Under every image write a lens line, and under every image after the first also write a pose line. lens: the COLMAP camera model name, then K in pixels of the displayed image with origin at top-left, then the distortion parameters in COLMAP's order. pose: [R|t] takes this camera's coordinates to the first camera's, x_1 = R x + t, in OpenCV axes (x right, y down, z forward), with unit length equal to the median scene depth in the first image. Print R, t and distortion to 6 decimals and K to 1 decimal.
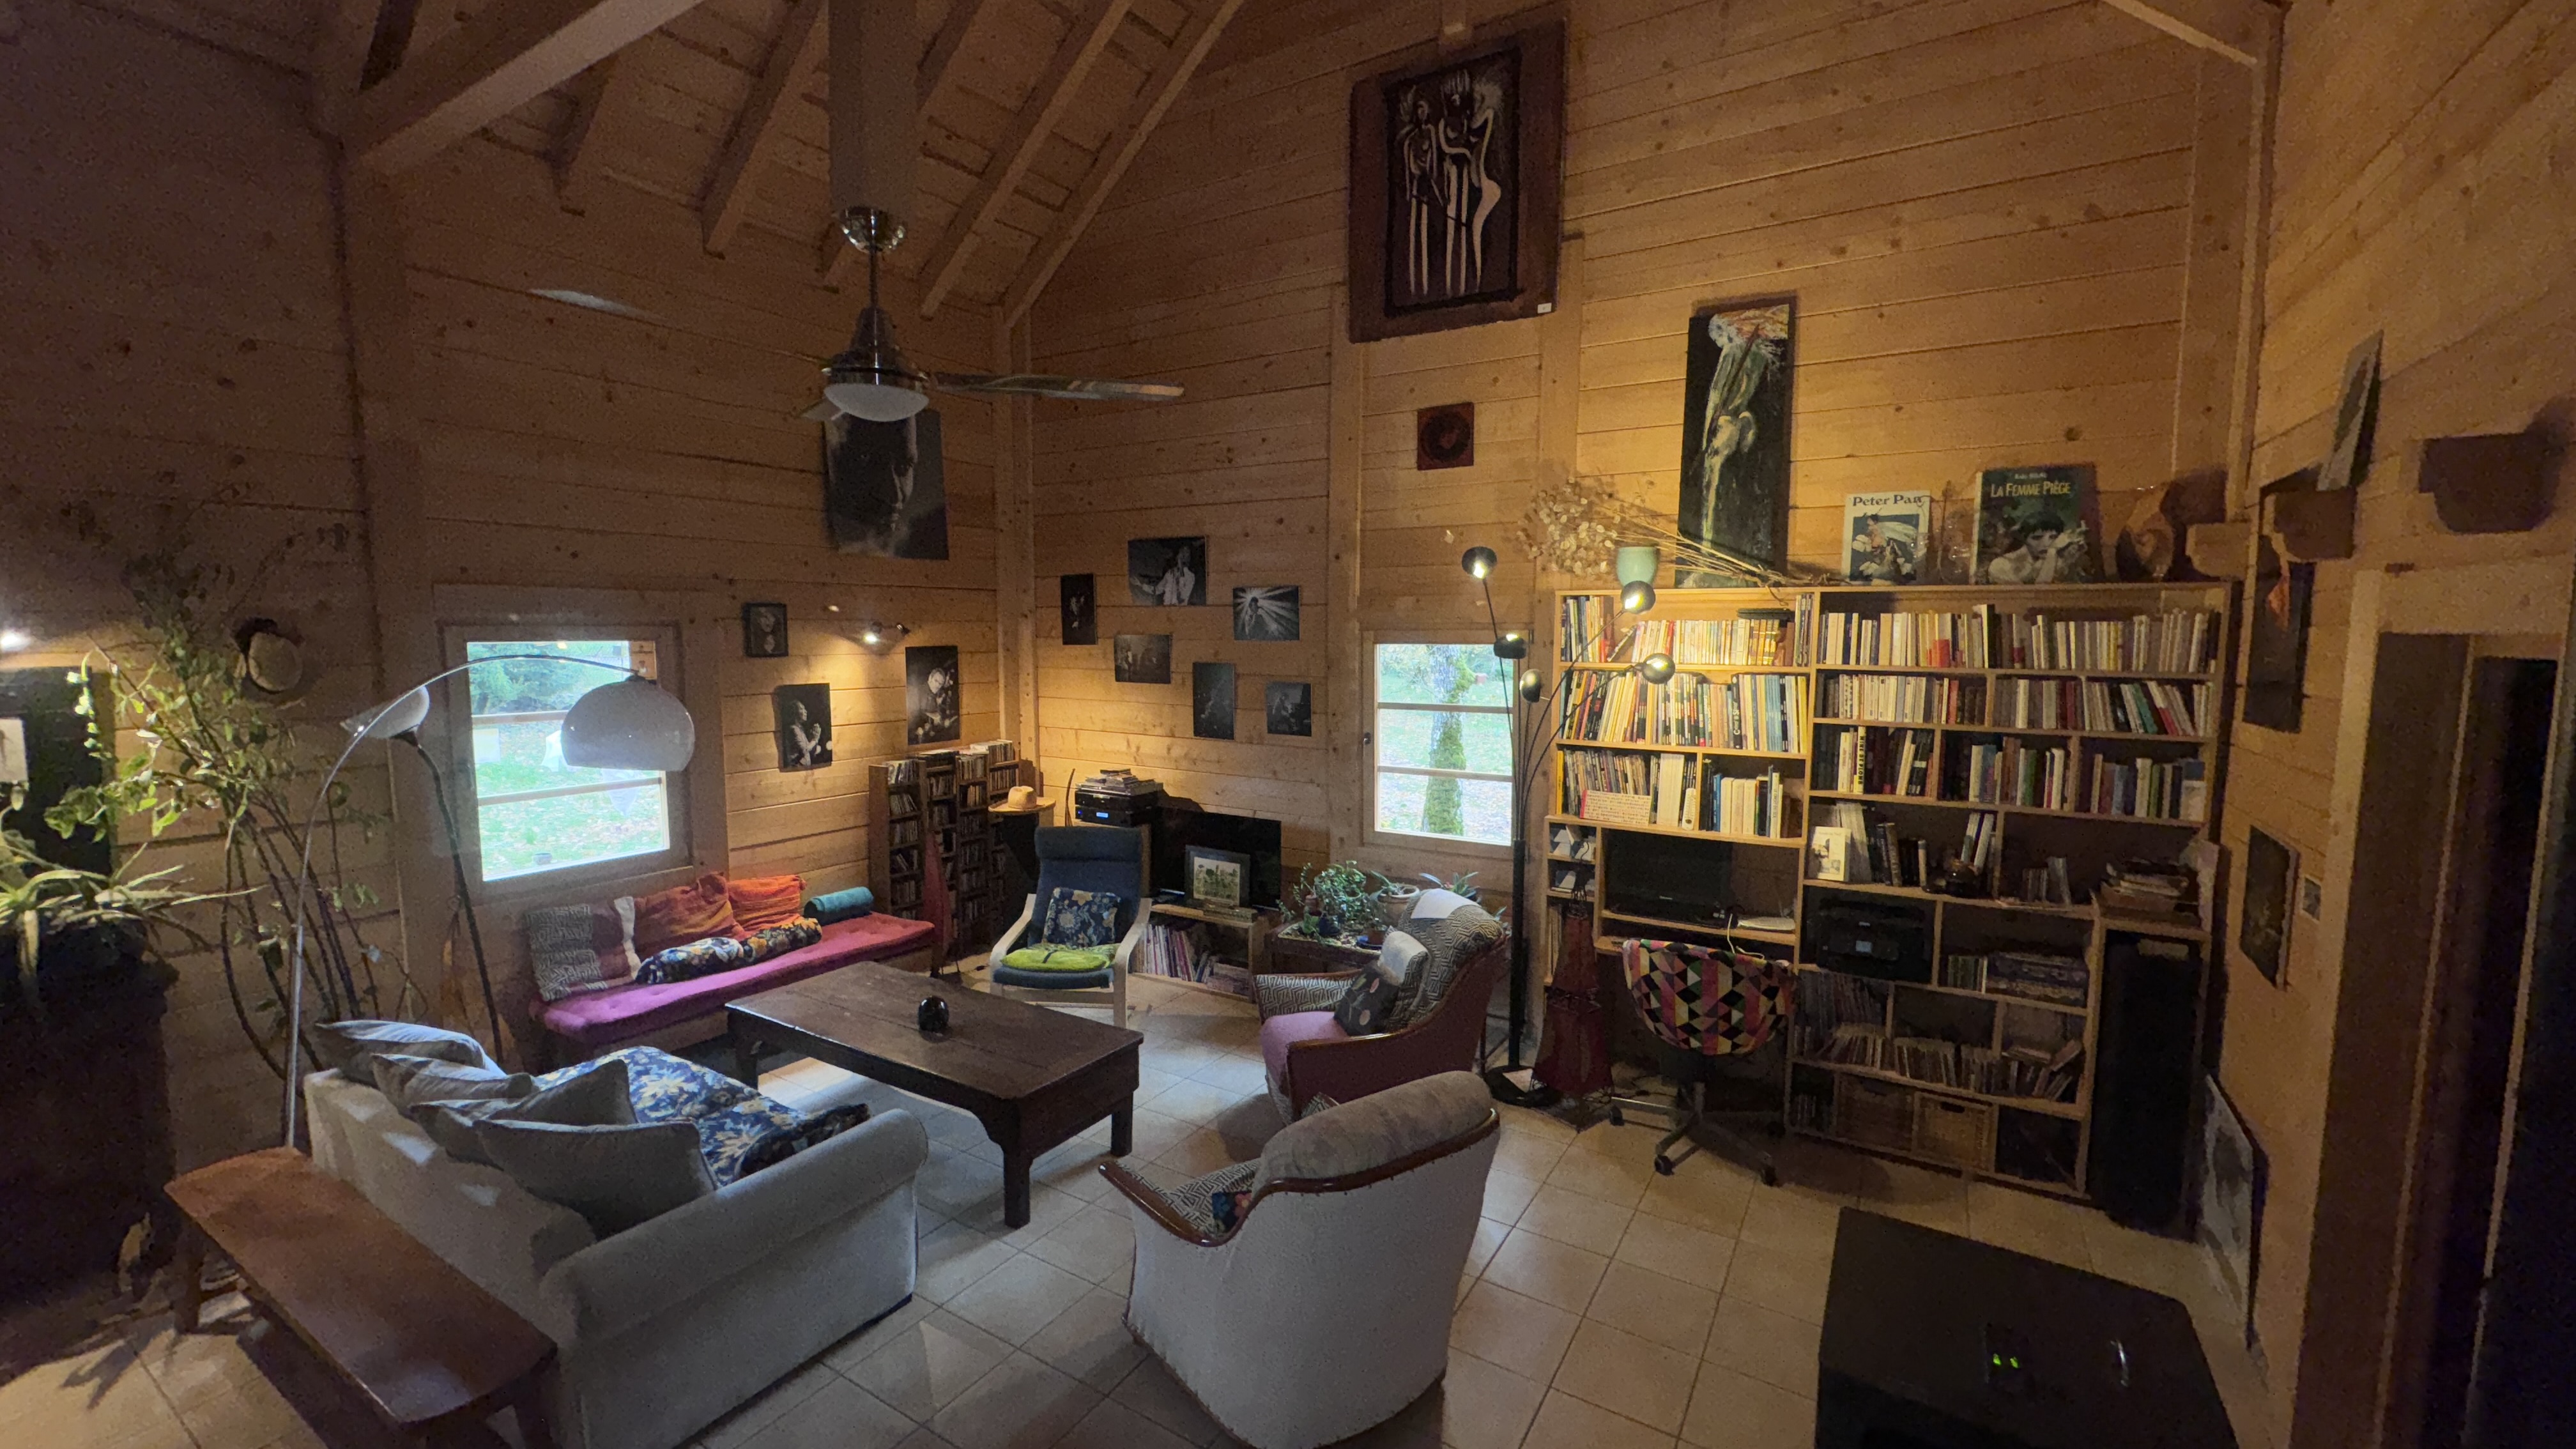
lens RADIAL K [[1024.6, 0, 1287.2], [0, 1024.6, 724.5], [0, 0, 1]] dist [0.004174, 0.000212]
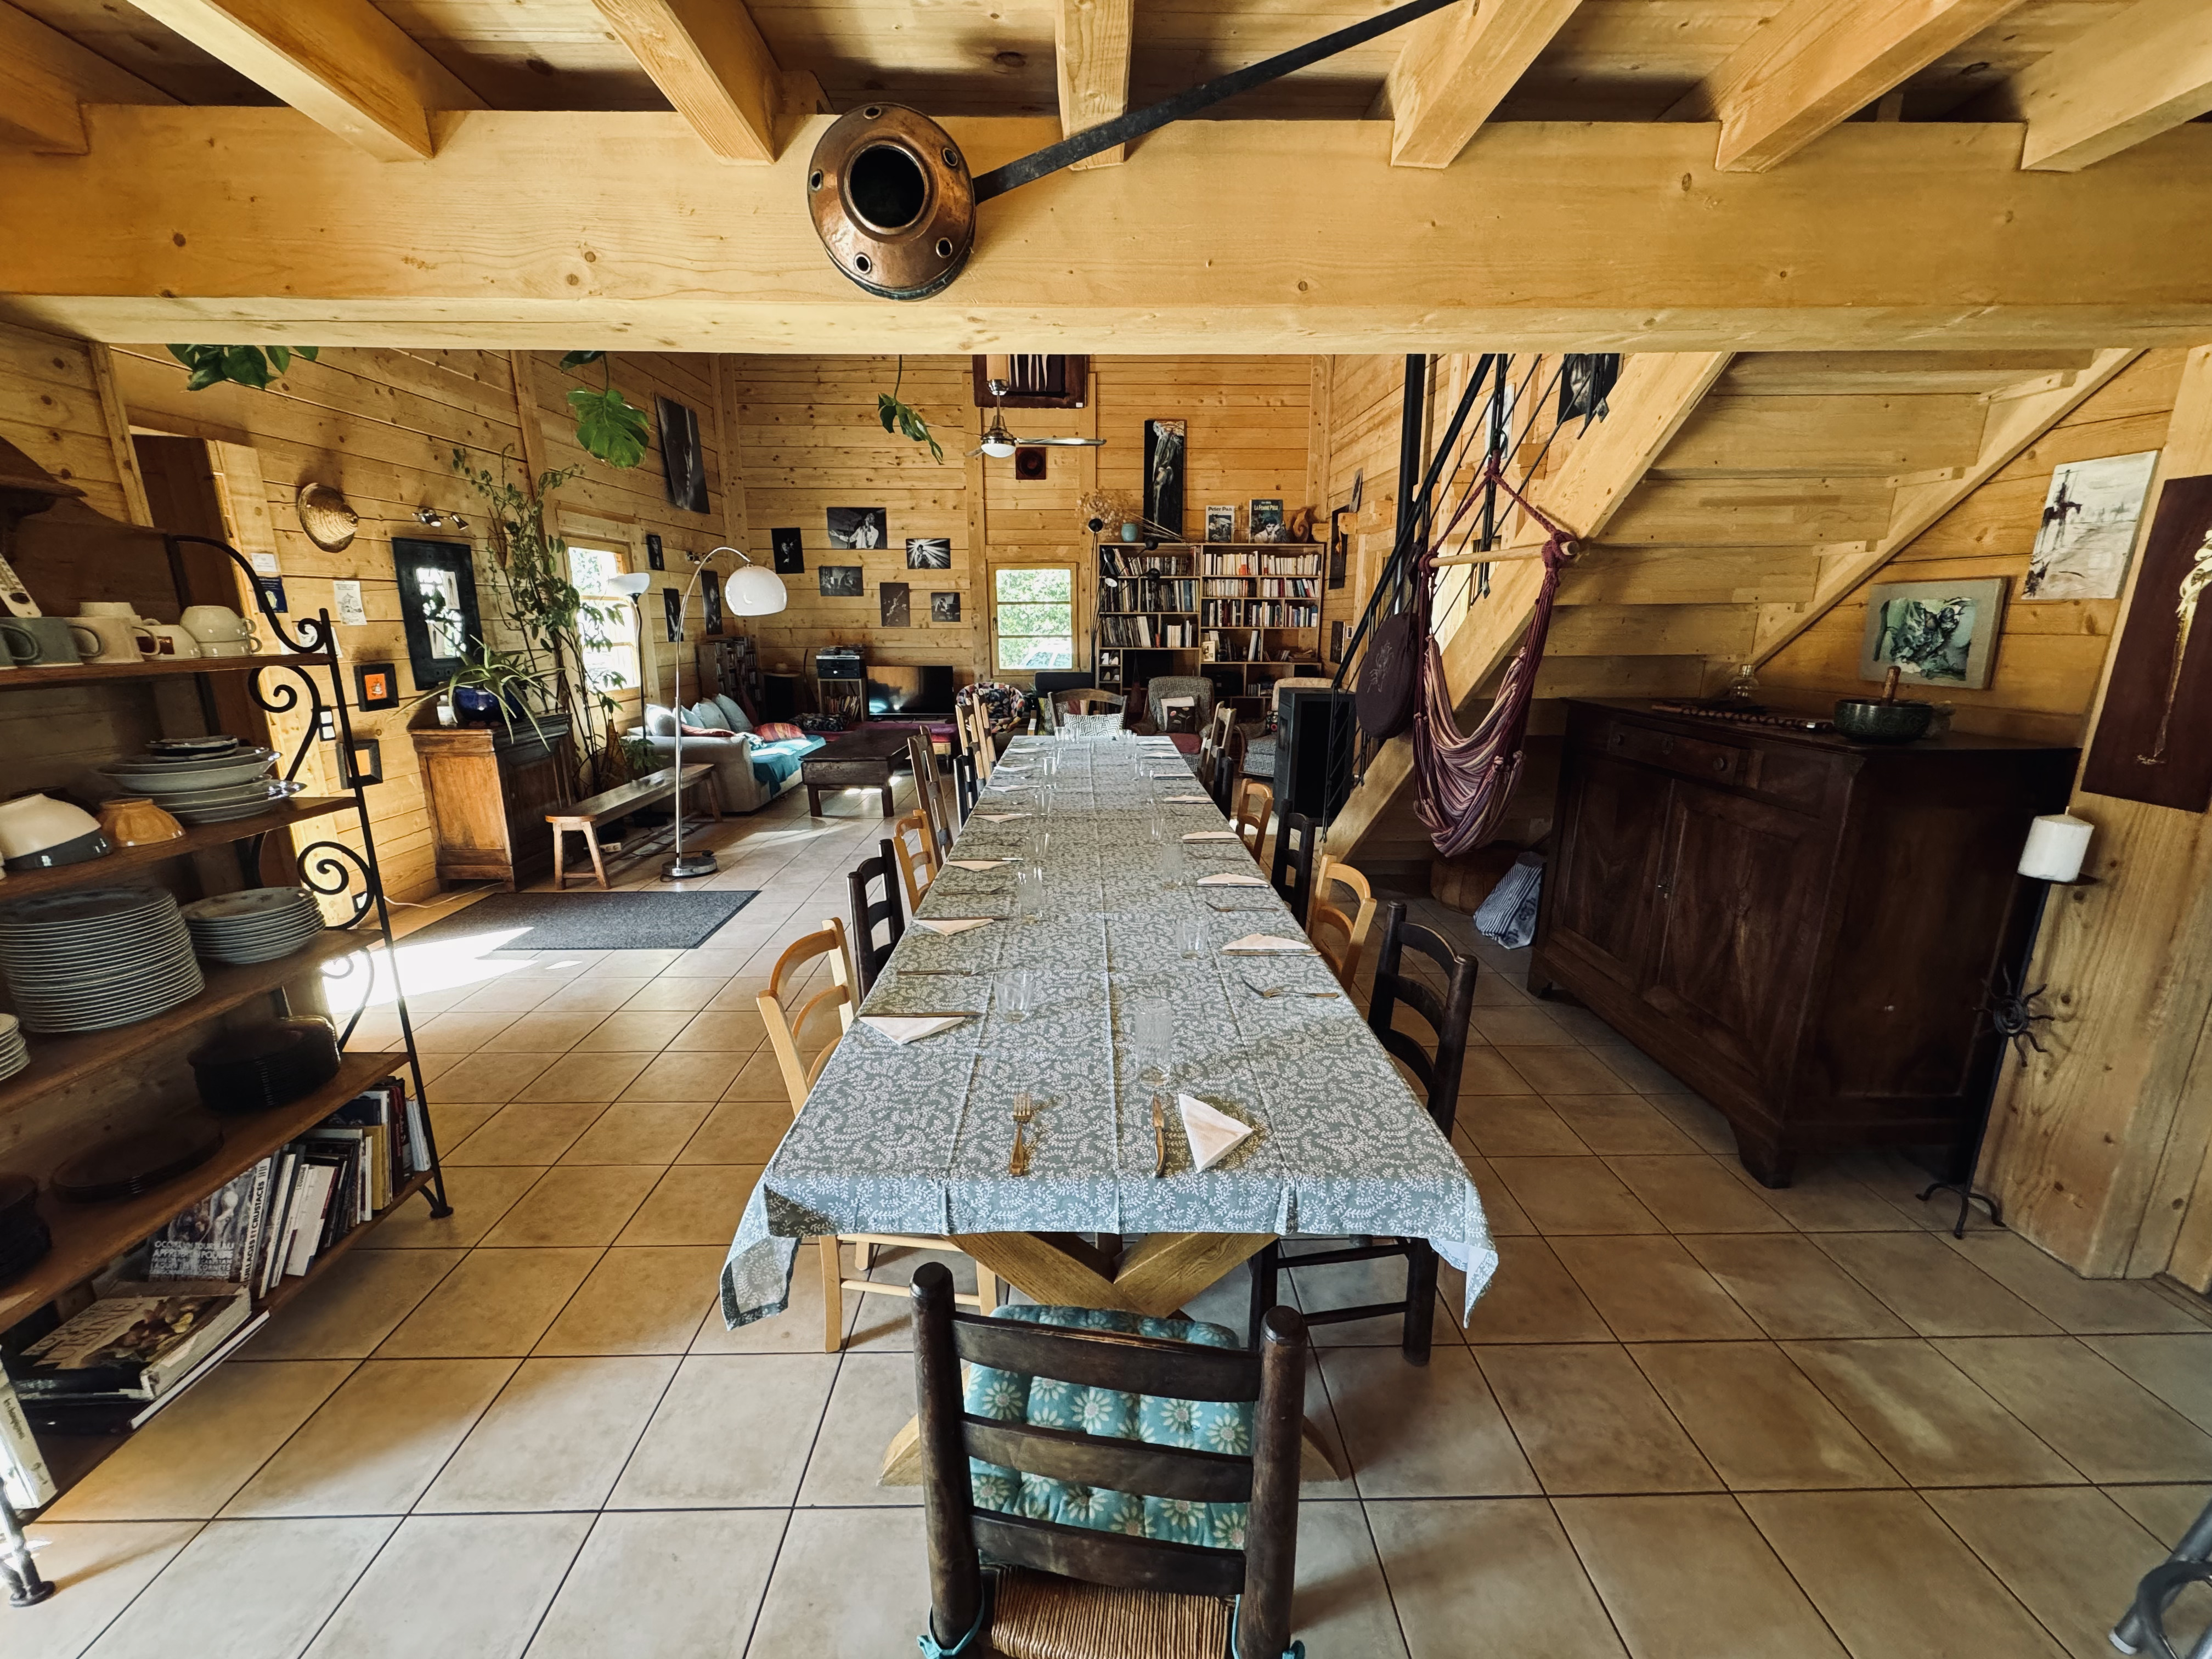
lens RADIAL K [[888.1, 0, 1106.6], [0, 888.1, 834.0], [0, 0, 1]] dist [-0.000945, -0.000005]
pose [[0.843233, -0.130509, 0.521465, -0.851234], [0.054031, 0.985745, 0.159336, 0.196646], [-0.534827, -0.106182, 0.838264, -0.729057]]
